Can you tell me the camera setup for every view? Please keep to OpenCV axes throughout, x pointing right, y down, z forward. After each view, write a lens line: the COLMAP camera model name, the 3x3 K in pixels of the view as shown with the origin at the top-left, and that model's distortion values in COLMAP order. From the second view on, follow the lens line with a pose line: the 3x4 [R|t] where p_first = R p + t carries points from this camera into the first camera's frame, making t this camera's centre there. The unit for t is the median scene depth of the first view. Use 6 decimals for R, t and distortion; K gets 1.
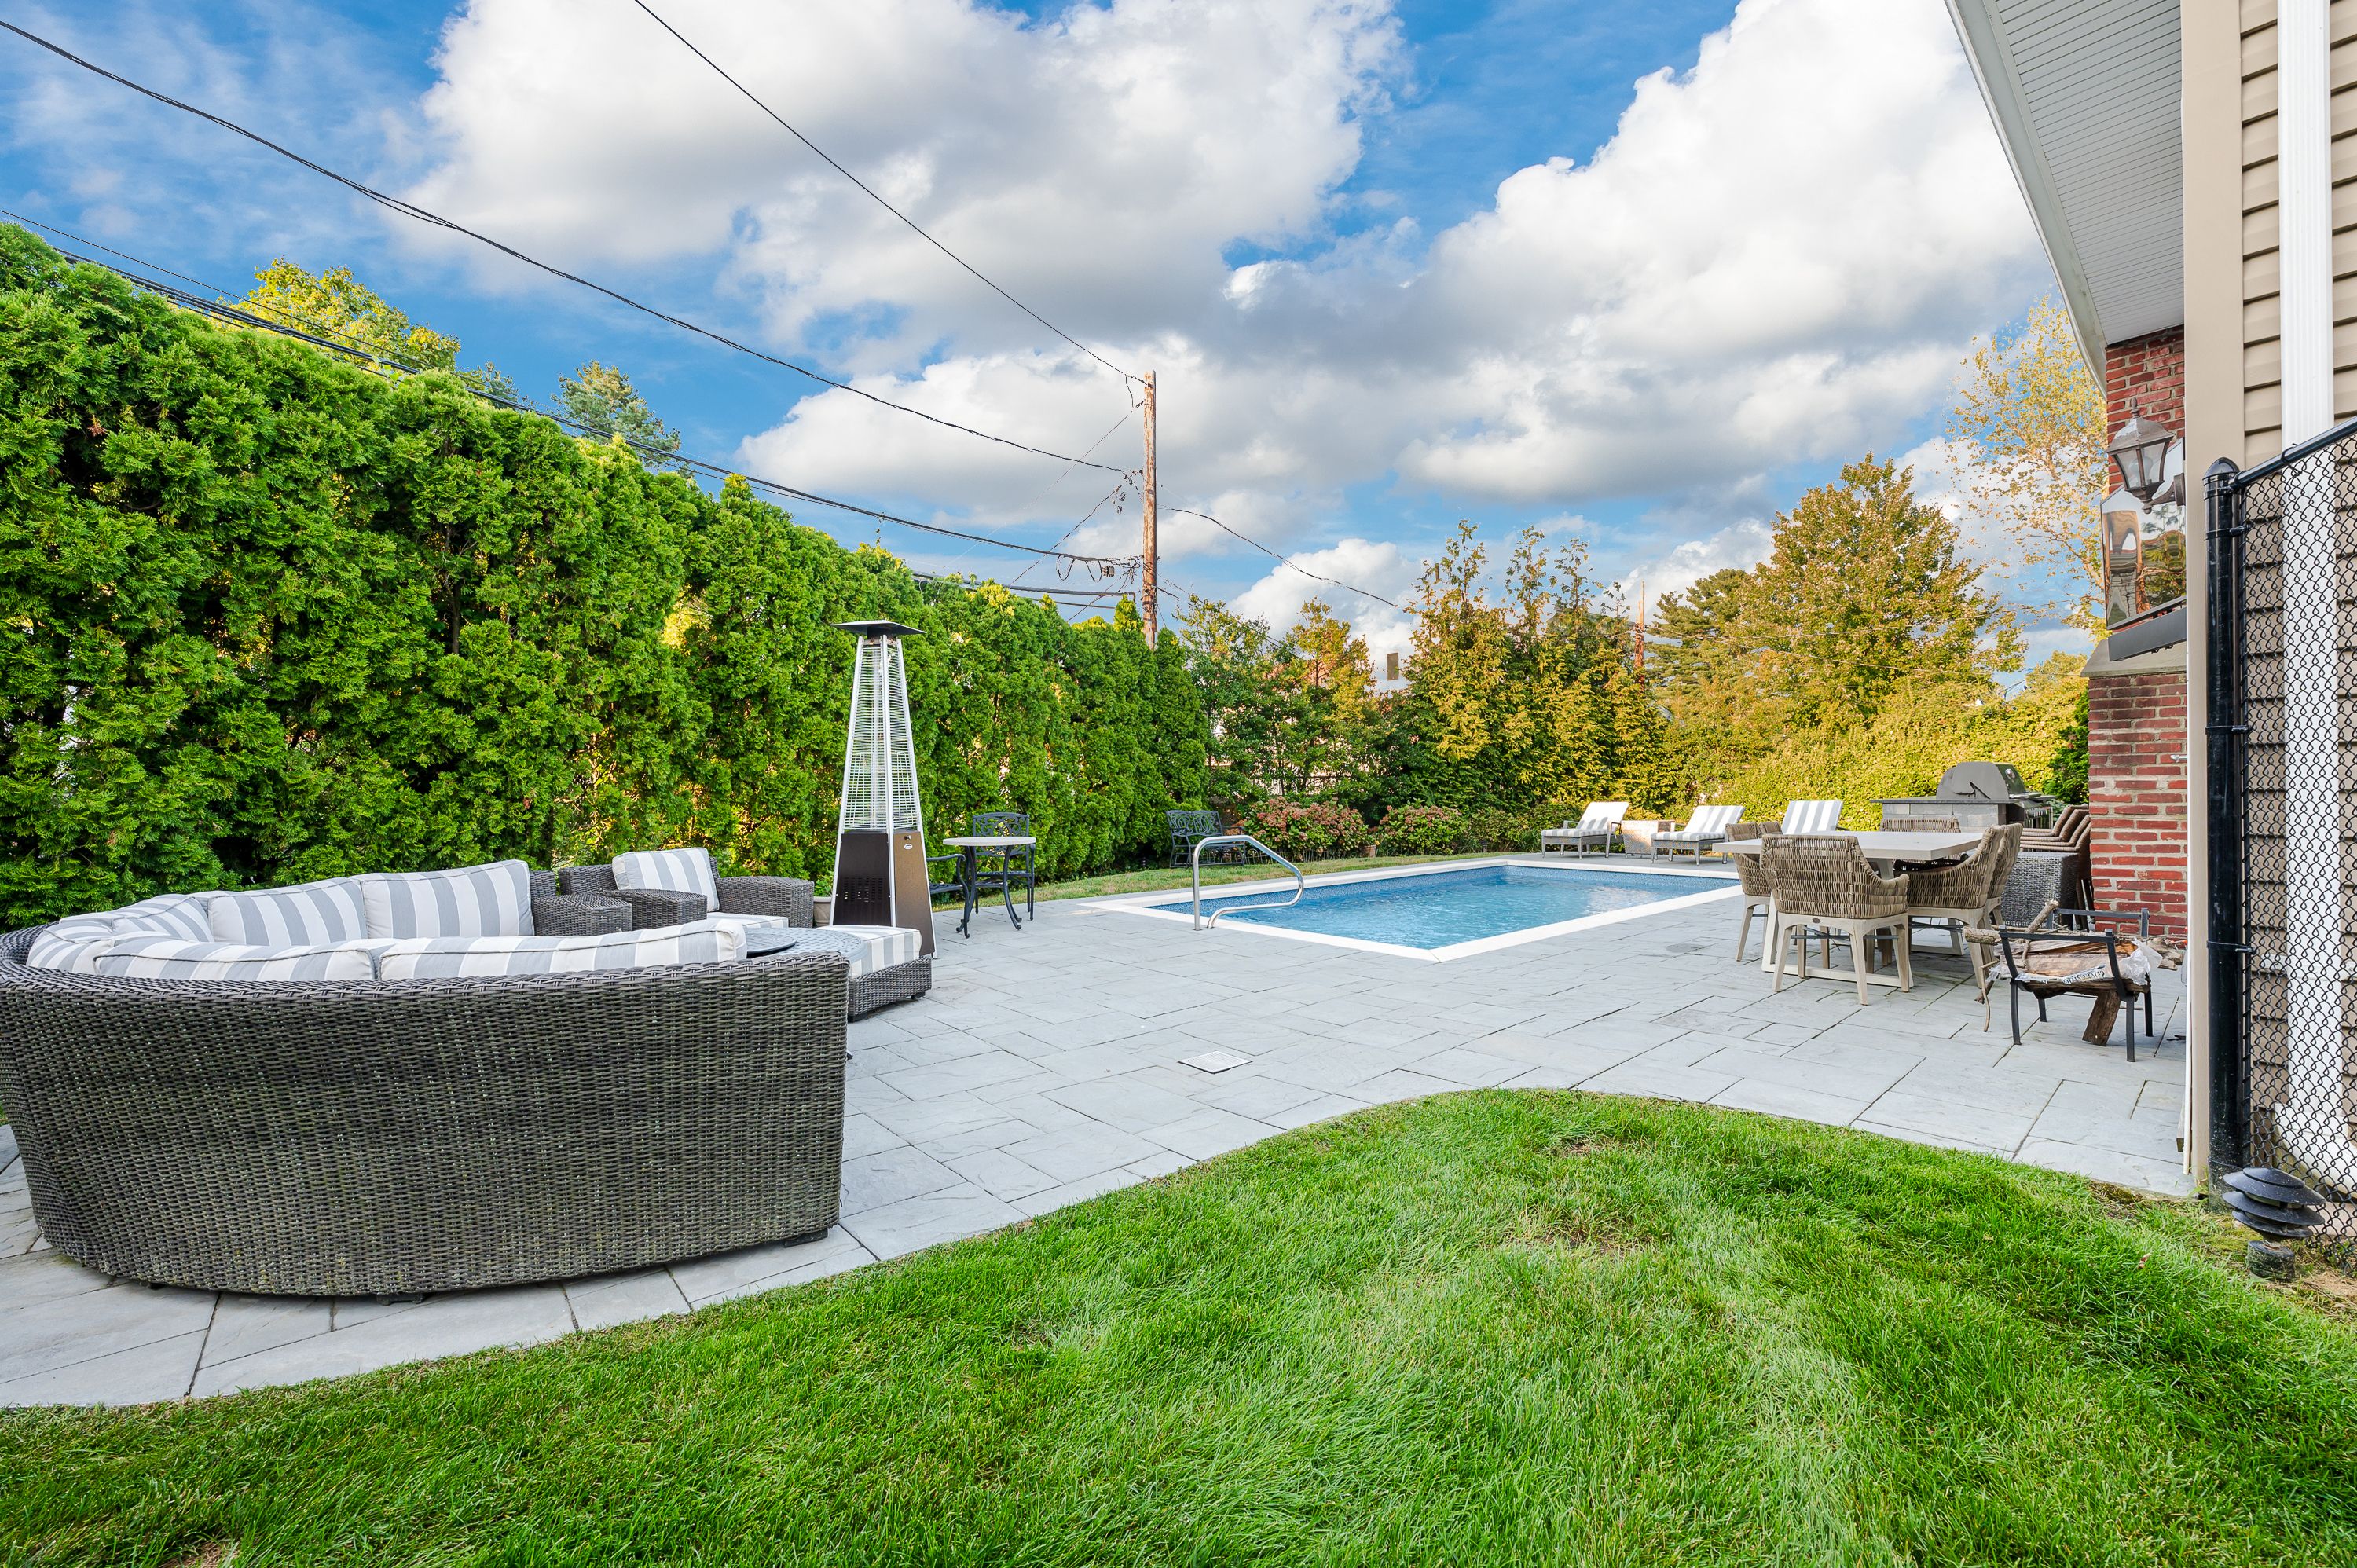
lens RADIAL K [[925.4, 0, 1186.3], [0, 925.4, 785.6], [0, 0, 1]] dist [-0.003507, 0.000003]
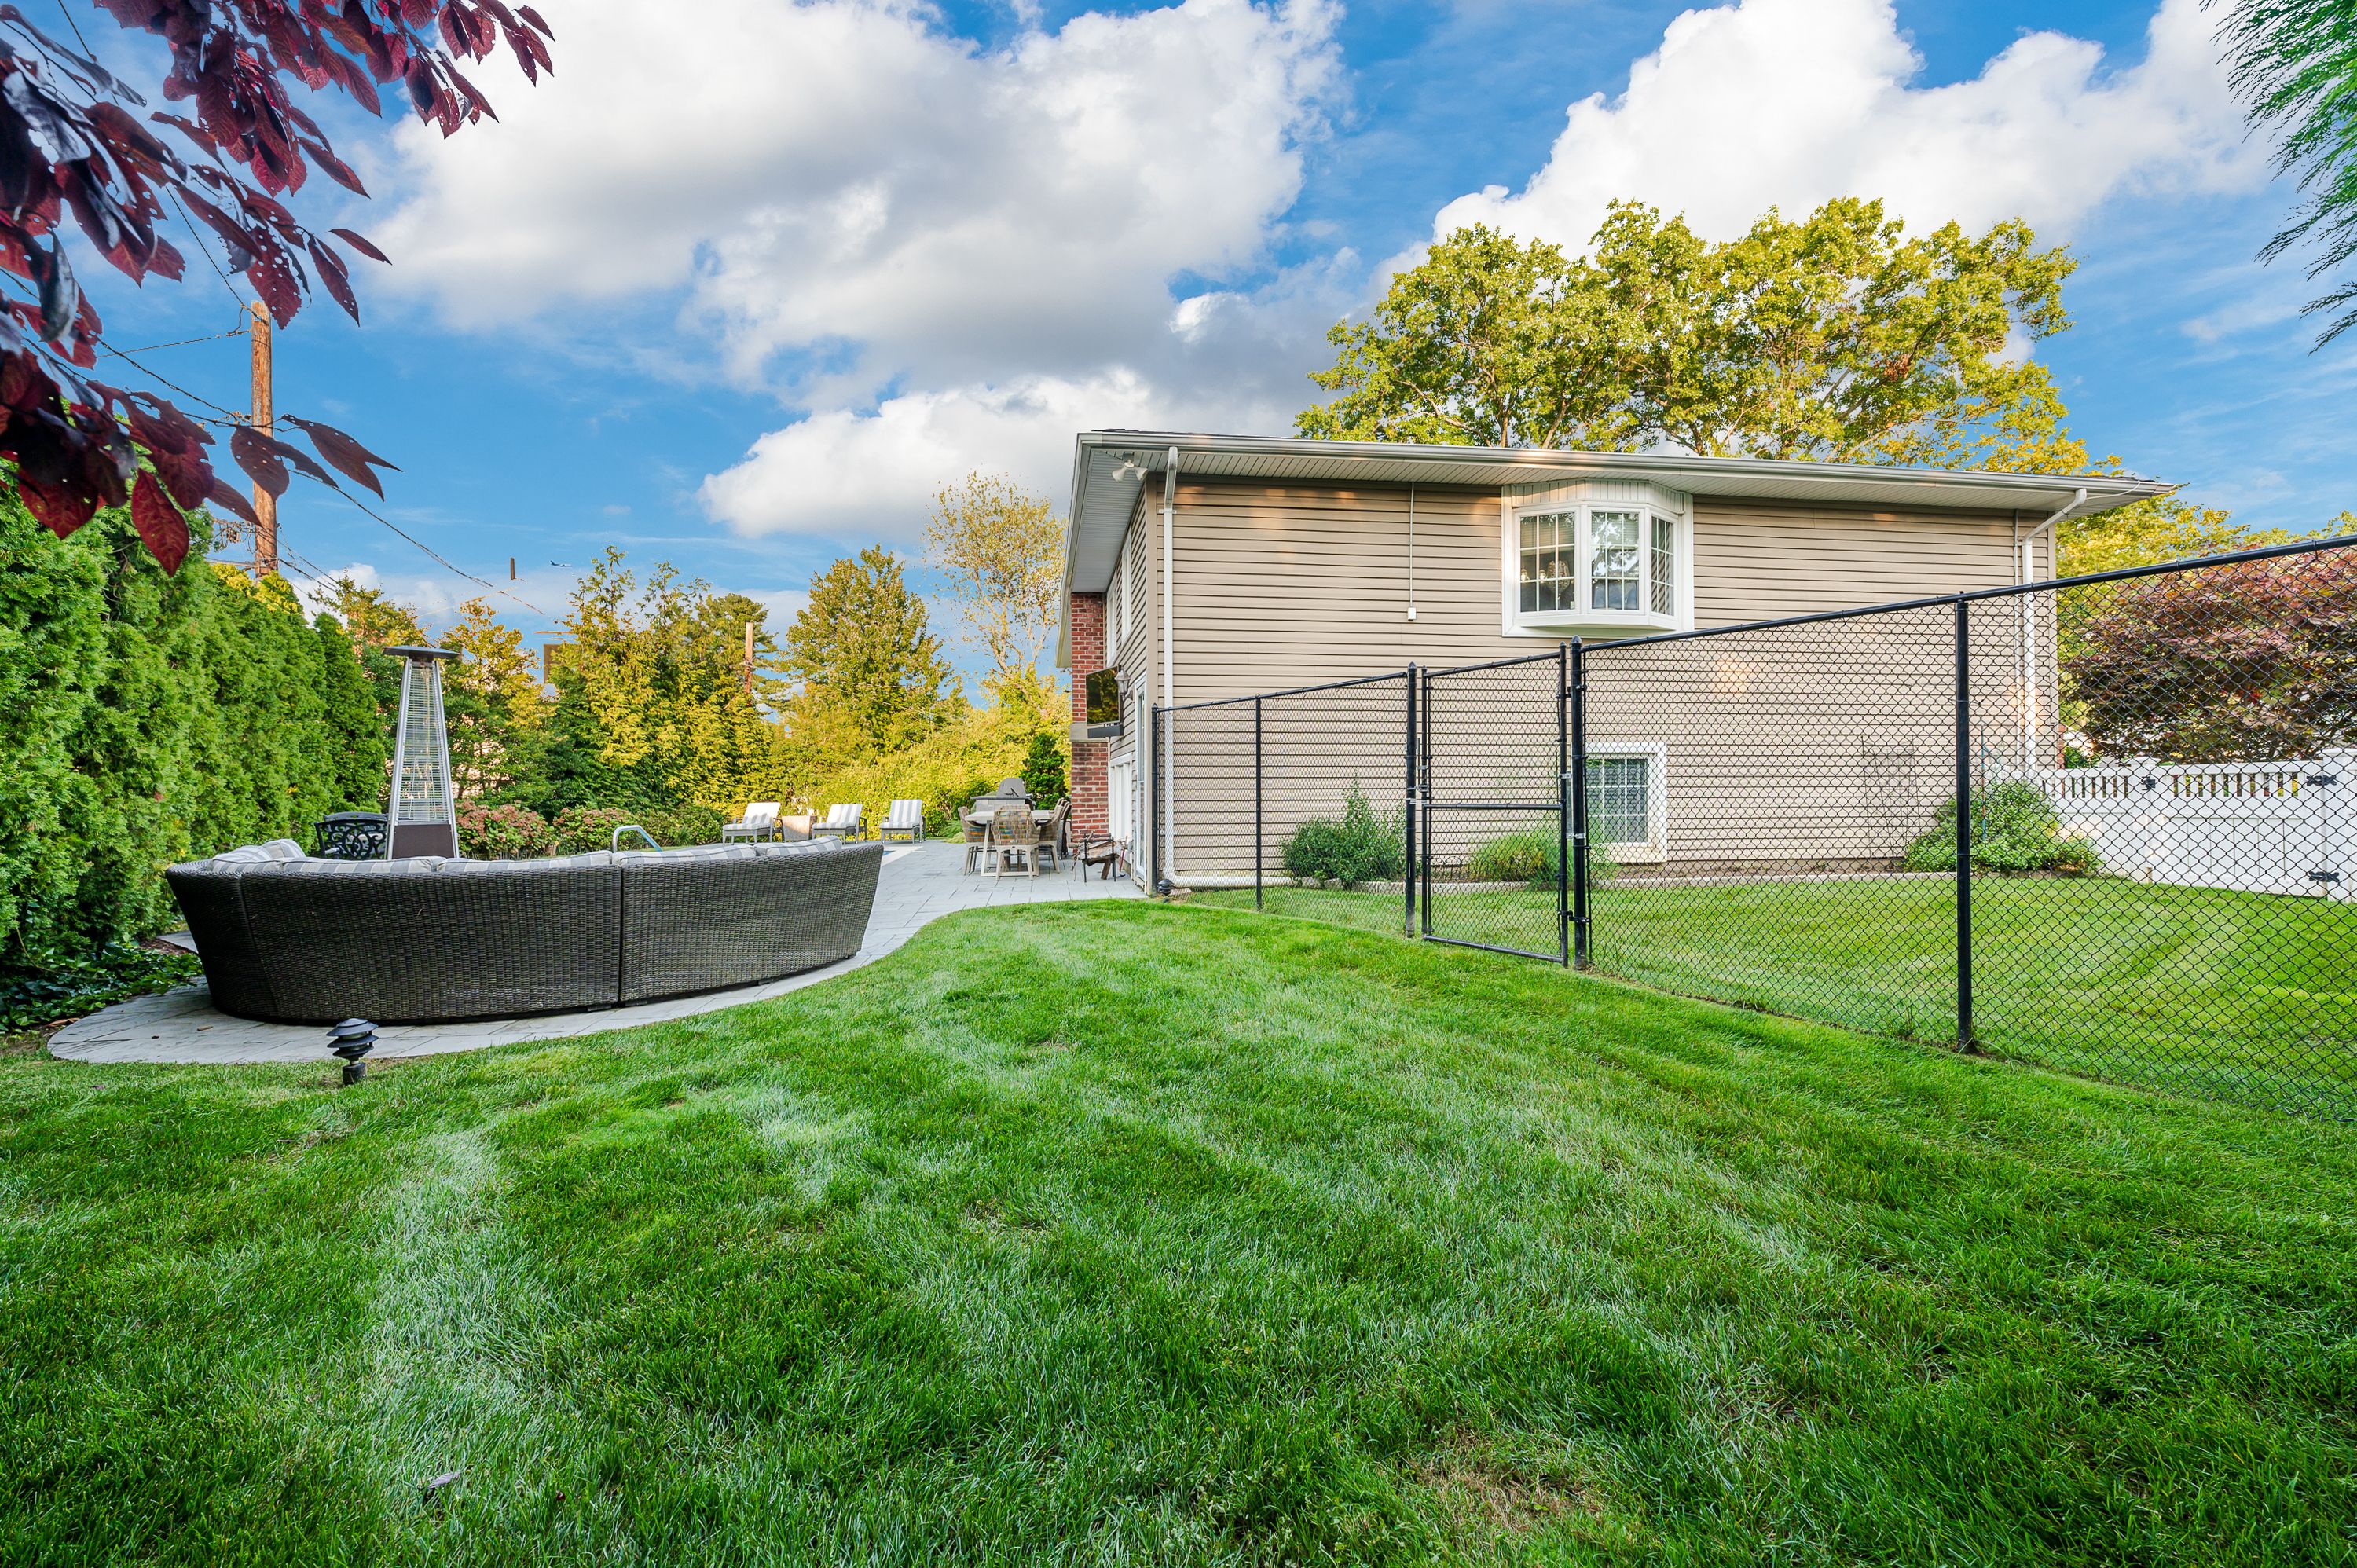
lens RADIAL K [[925.4, 0, 1186.3], [0, 925.4, 785.6], [0, 0, 1]] dist [-0.003507, 0.000003]
pose [[0.529613, 0.008591, 0.848196, -0.264720], [-0.002470, 0.999960, -0.008586, 0.002806], [-0.848236, 0.002453, 0.529613, -0.150492]]
